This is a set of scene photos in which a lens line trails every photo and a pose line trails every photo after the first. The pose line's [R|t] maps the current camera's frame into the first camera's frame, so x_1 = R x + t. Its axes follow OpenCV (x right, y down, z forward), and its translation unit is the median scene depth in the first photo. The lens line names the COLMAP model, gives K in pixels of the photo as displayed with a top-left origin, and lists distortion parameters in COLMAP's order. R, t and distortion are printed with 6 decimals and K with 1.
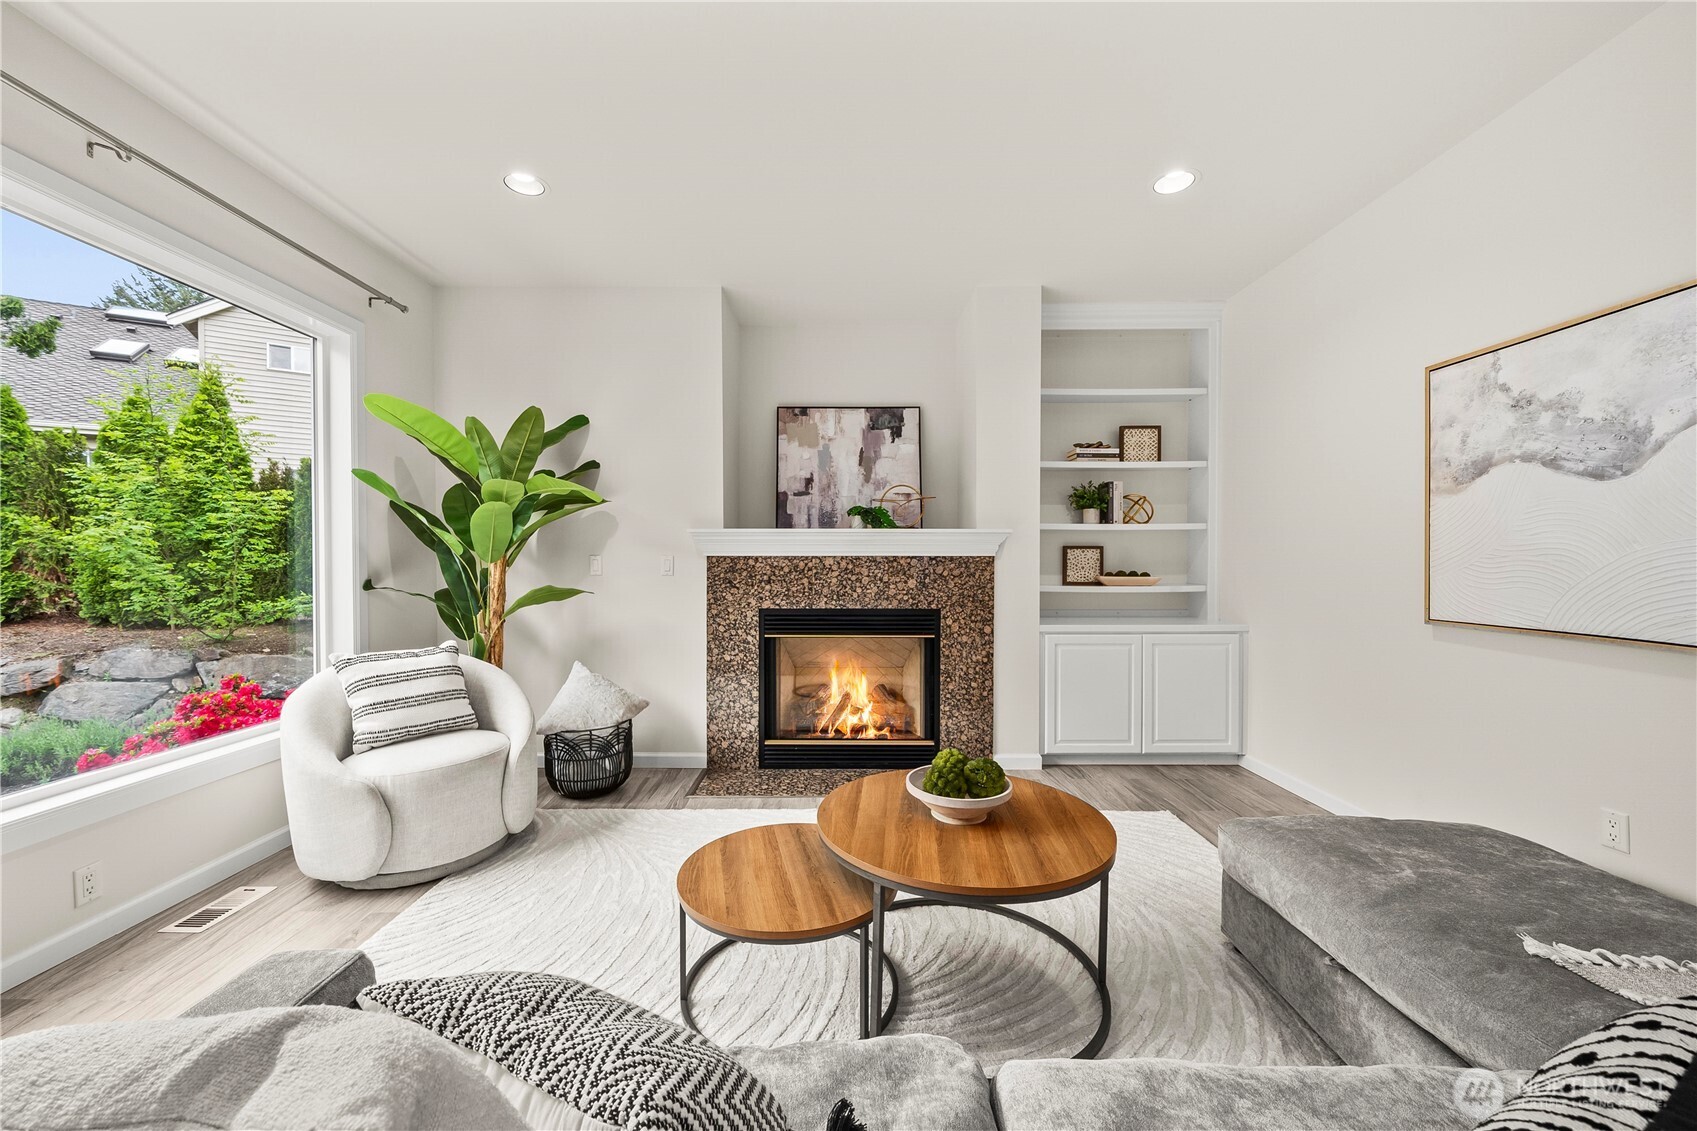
lens RADIAL K [[648.4, 0, 844.9], [0, 648.4, 575.1], [0, 0, 1]] dist [-0.001524, 0.000034]
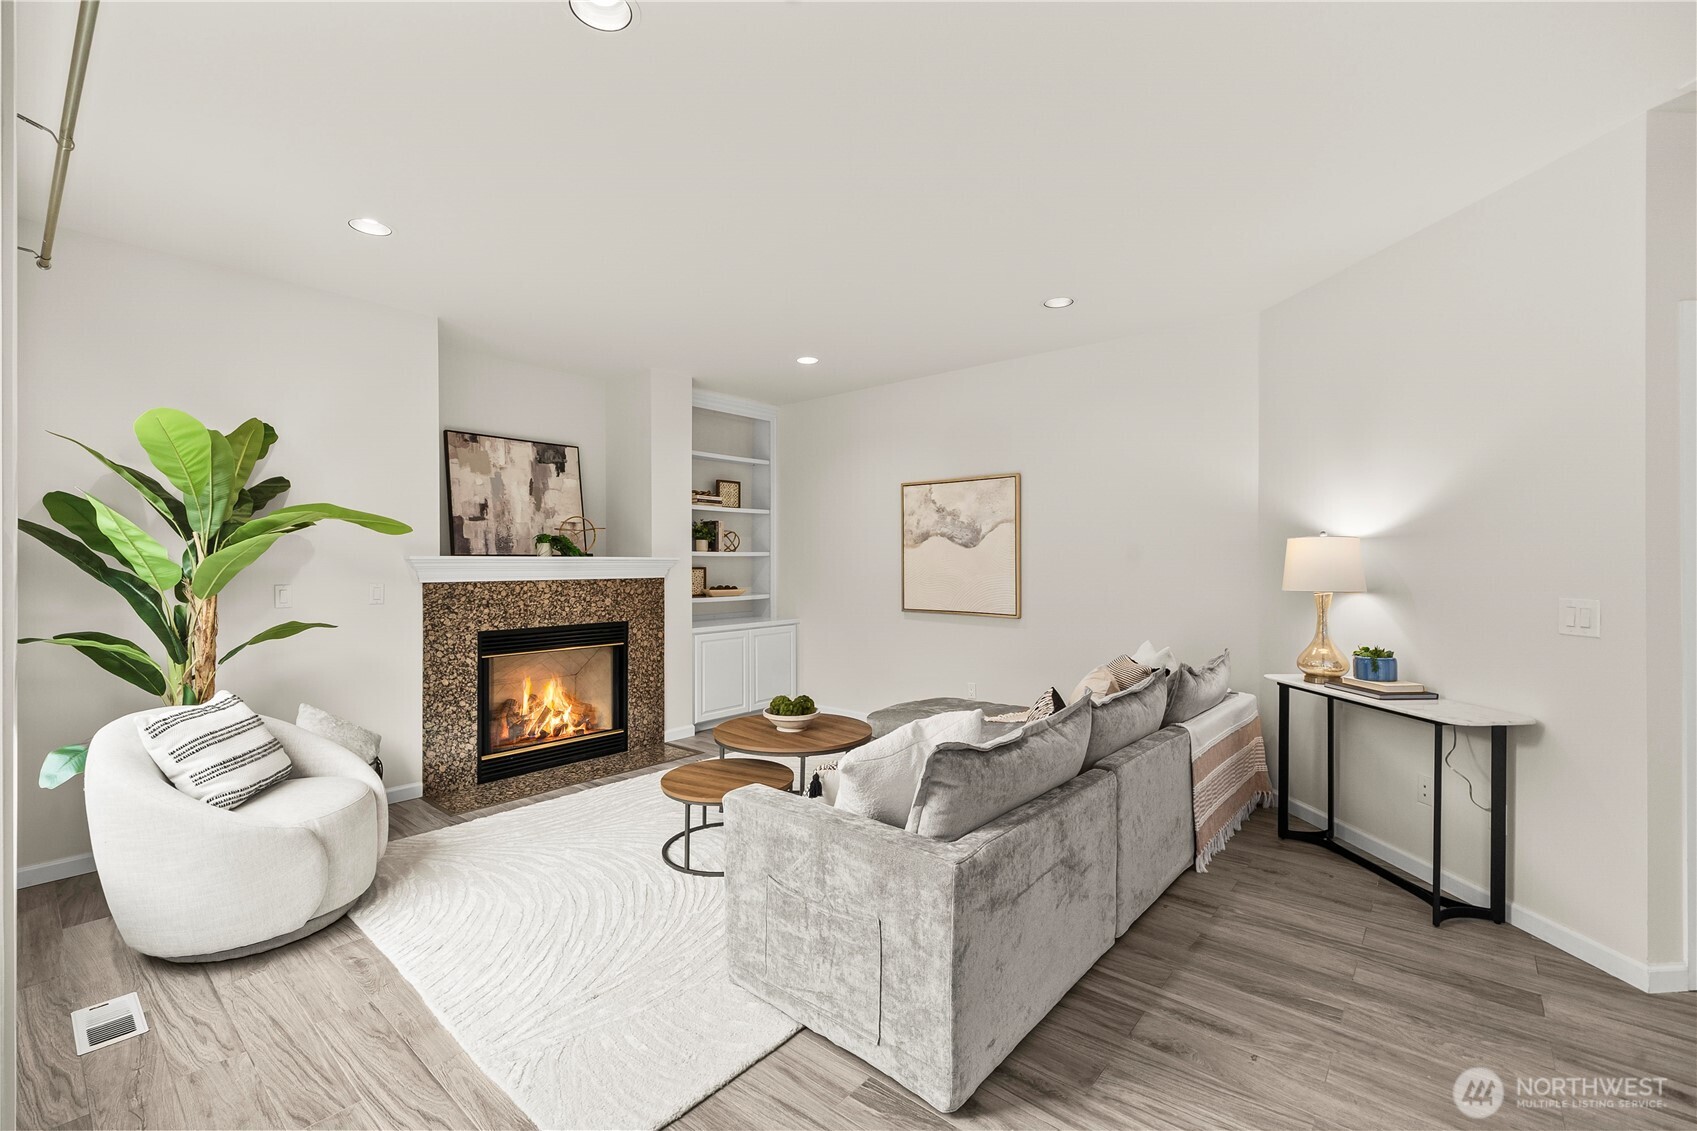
lens RADIAL K [[765.4, 0, 844.3], [0, 765.4, 577.0], [0, 0, 1]] dist [0.001425, 0.000086]
pose [[0.632540, -0.018106, 0.774316, -0.713925], [0.017620, 0.999804, 0.008984, -0.037375], [-0.774327, 0.007960, 0.632736, -0.244847]]
